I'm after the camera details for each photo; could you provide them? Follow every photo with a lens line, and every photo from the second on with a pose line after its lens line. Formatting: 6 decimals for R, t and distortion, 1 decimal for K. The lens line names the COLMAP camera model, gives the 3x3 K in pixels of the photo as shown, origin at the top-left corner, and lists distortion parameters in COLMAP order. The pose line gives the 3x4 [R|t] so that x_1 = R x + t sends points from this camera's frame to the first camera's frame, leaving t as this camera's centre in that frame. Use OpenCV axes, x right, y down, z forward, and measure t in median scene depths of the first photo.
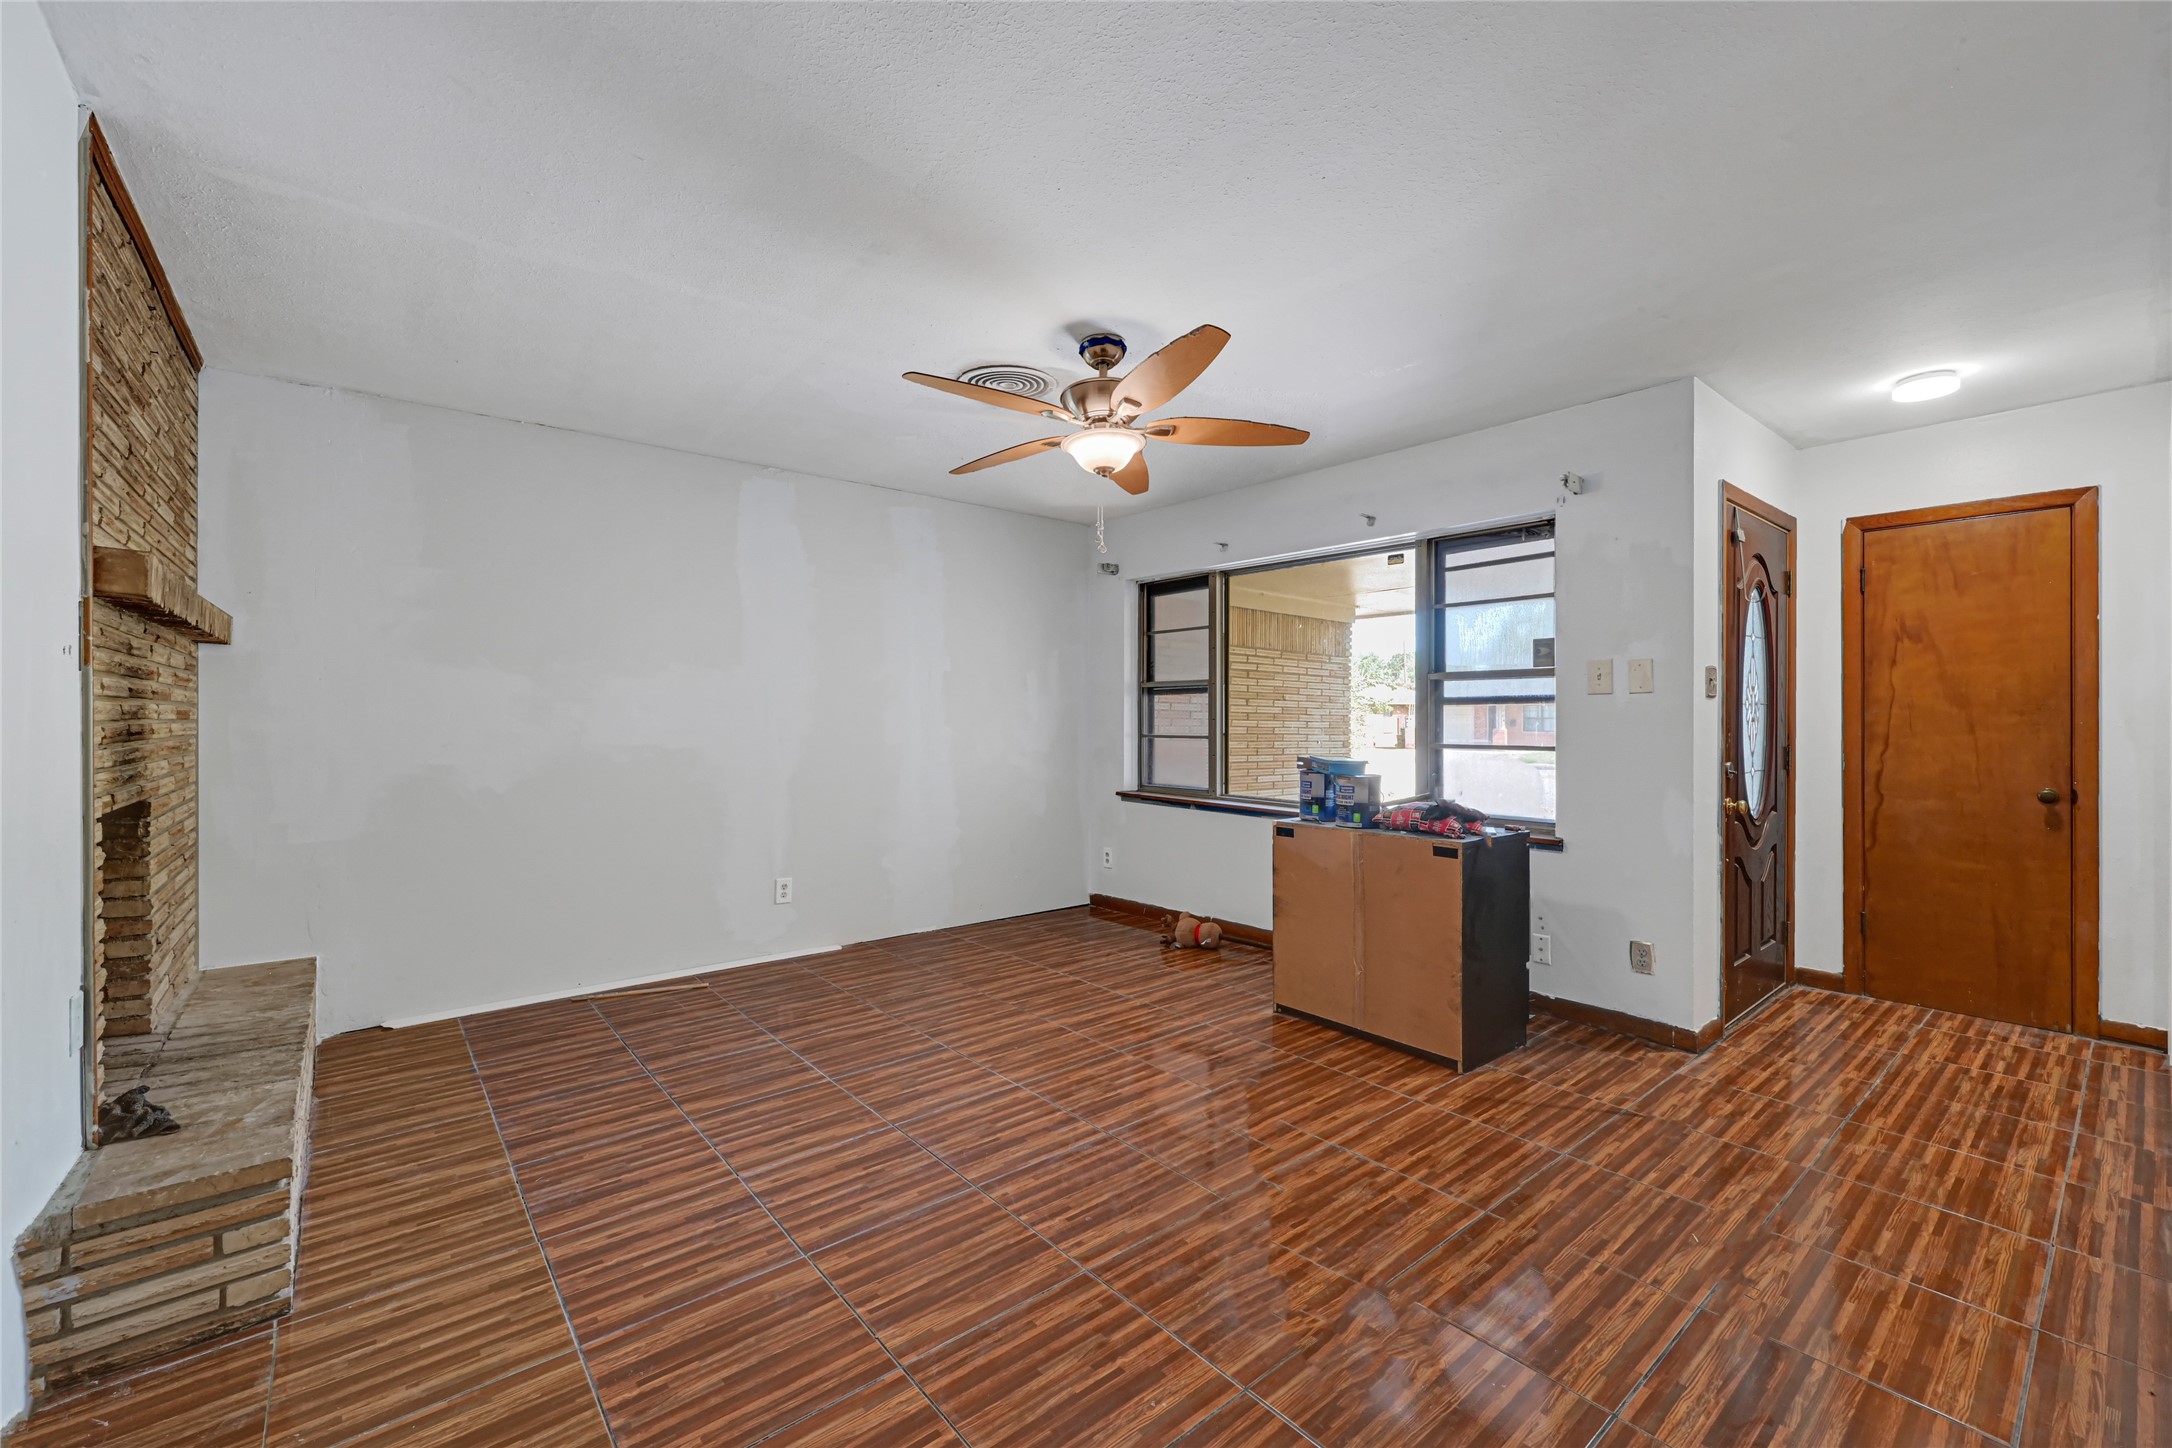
lens RADIAL K [[888.5, 0, 1098.3], [0, 888.5, 709.8], [0, 0, 1]] dist [-0.001463, -0.000044]
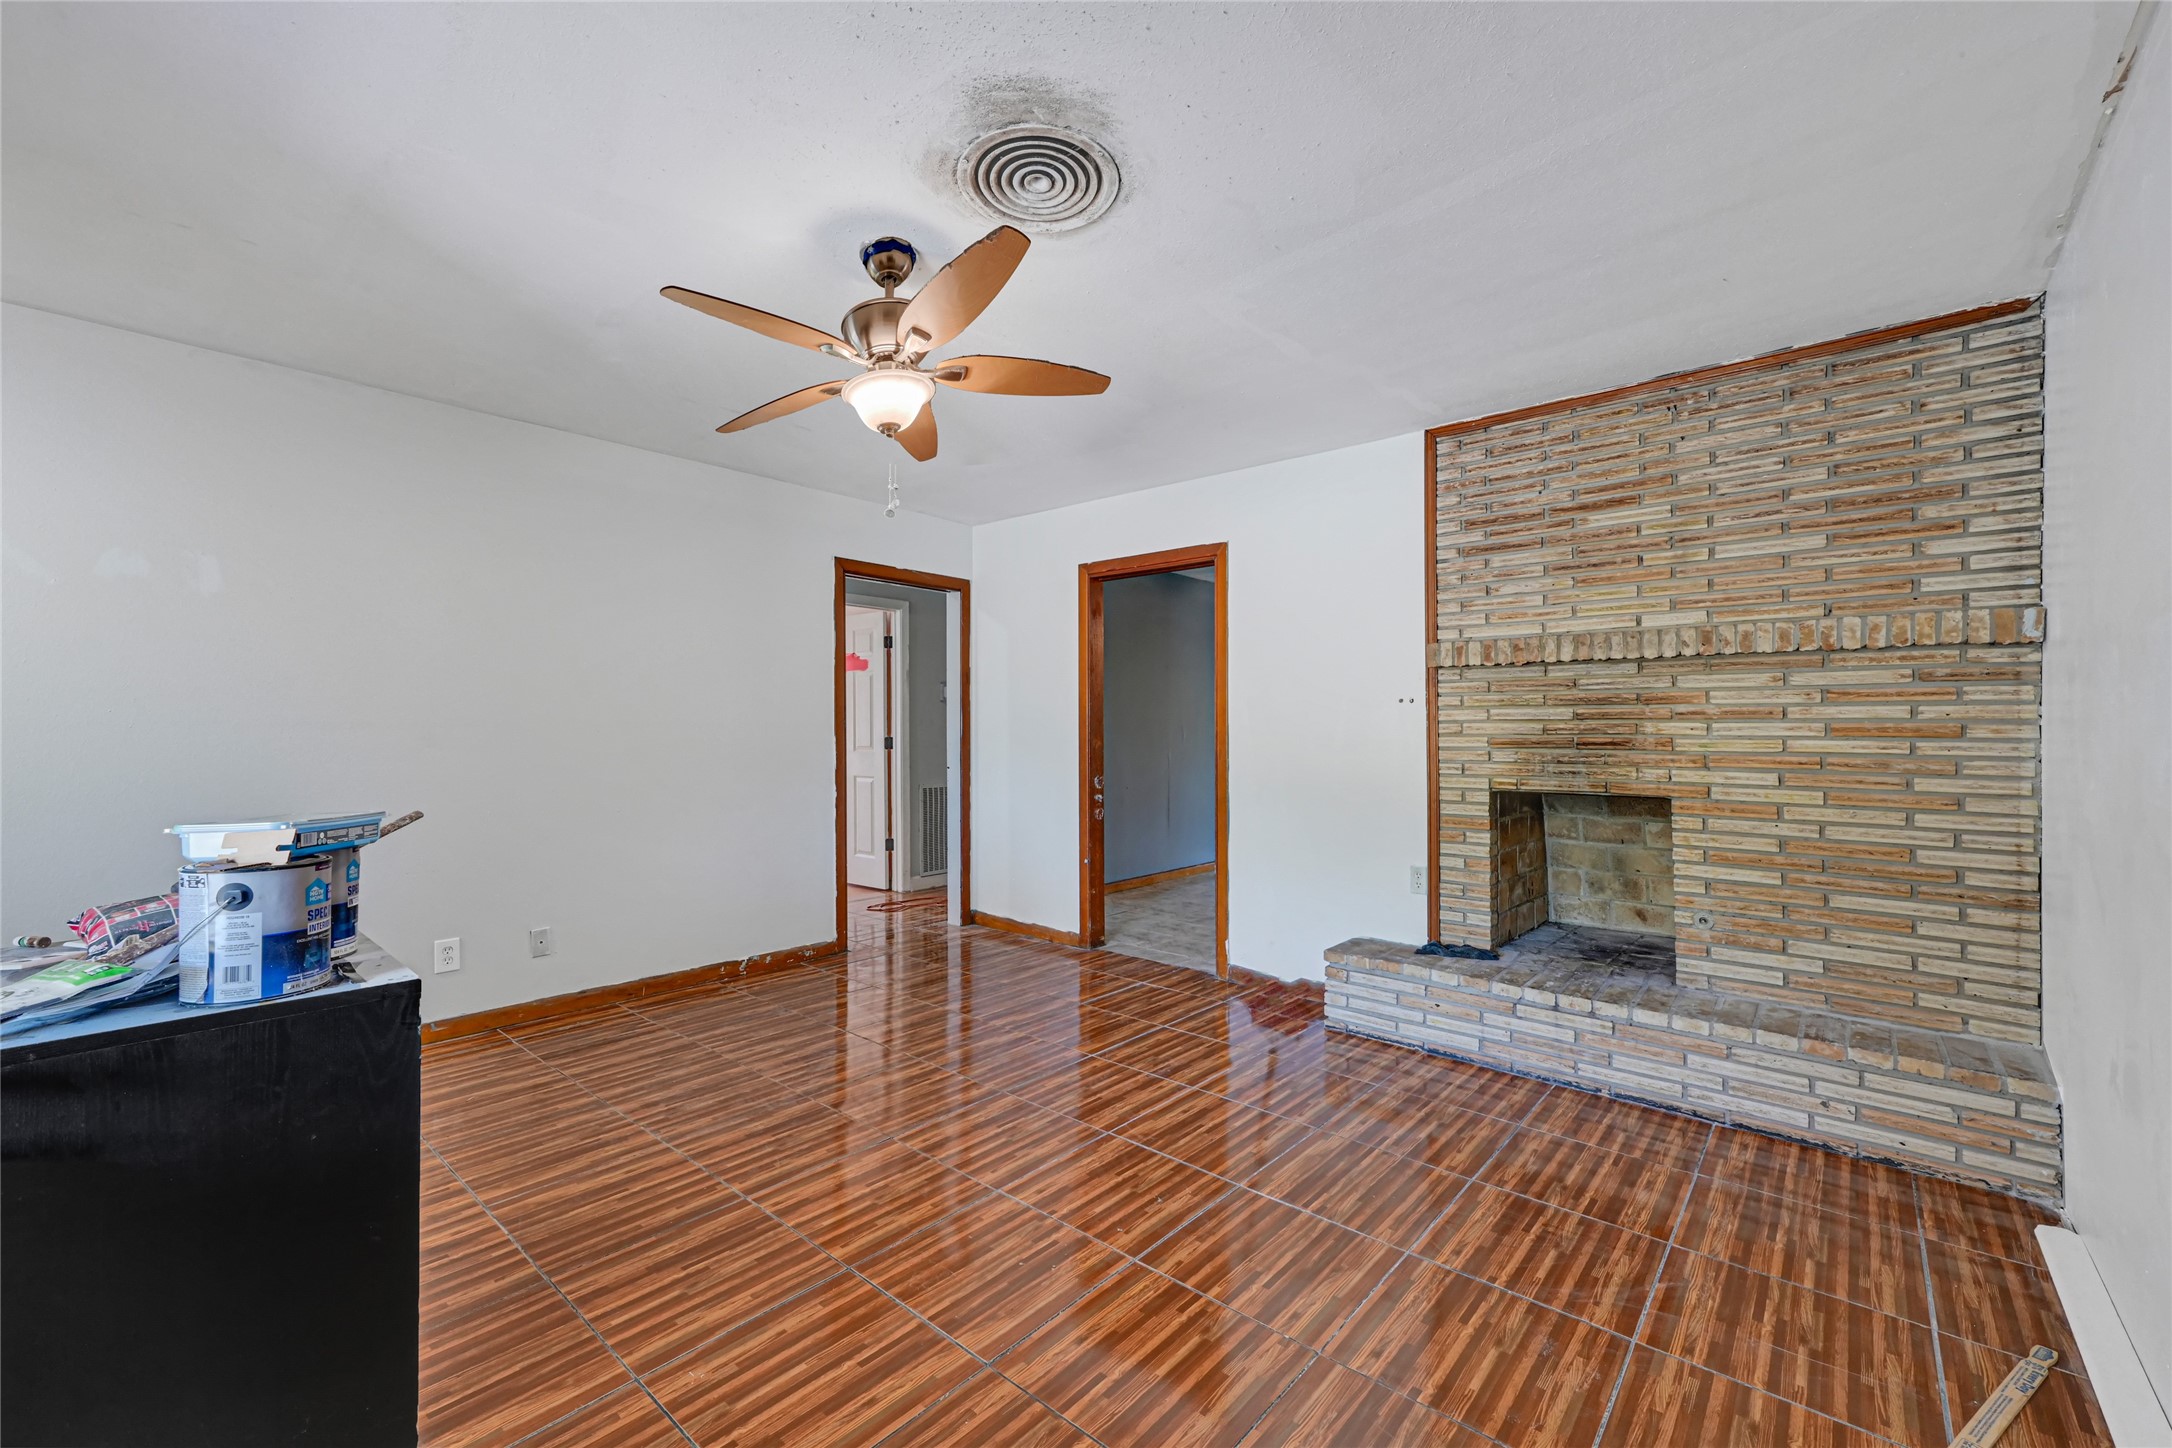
lens RADIAL K [[888.5, 0, 1084.3], [0, 888.5, 706.7], [0, 0, 1]] dist [-0.001463, -0.000044]
pose [[-0.988751, -0.012699, -0.149029, -0.042119], [-0.007419, 0.999327, -0.035930, 0.020687], [0.149385, -0.034421, -0.988180, 1.763736]]
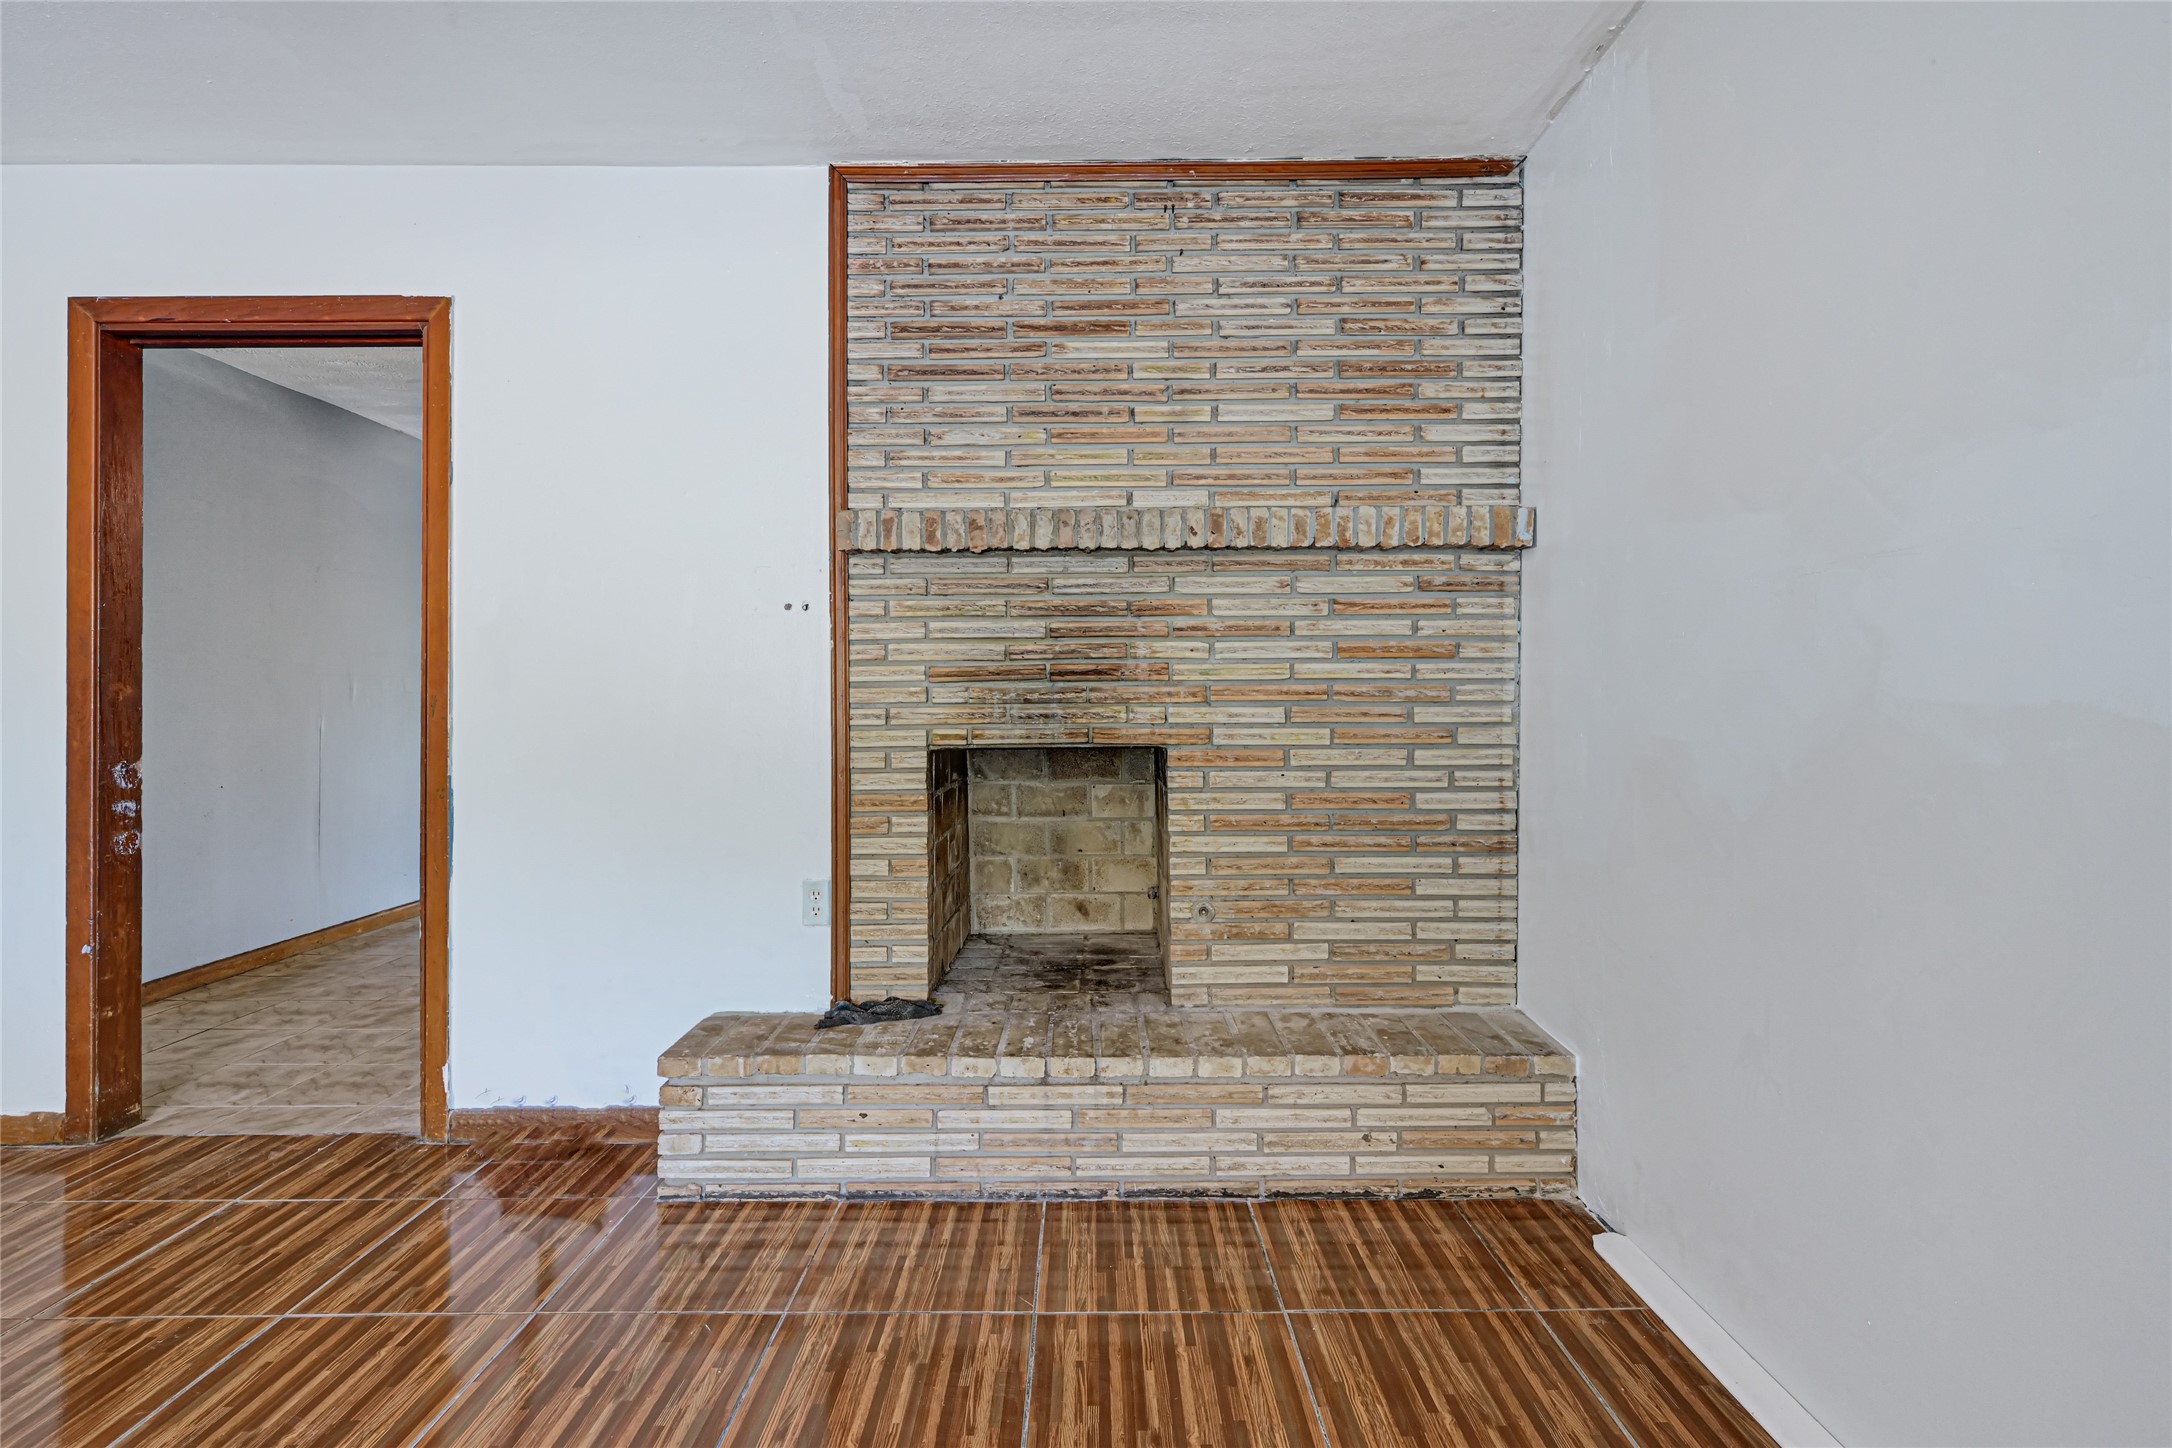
lens RADIAL K [[1047.7, 0, 1091.9], [0, 1047.7, 672.1], [0, 0, 1]] dist [-0.001869, 0.000836]
pose [[-0.644902, -0.019139, -0.764026, -0.161186], [0.010566, 0.999368, -0.033952, 0.052009], [0.764193, -0.029968, -0.644292, 1.355796]]
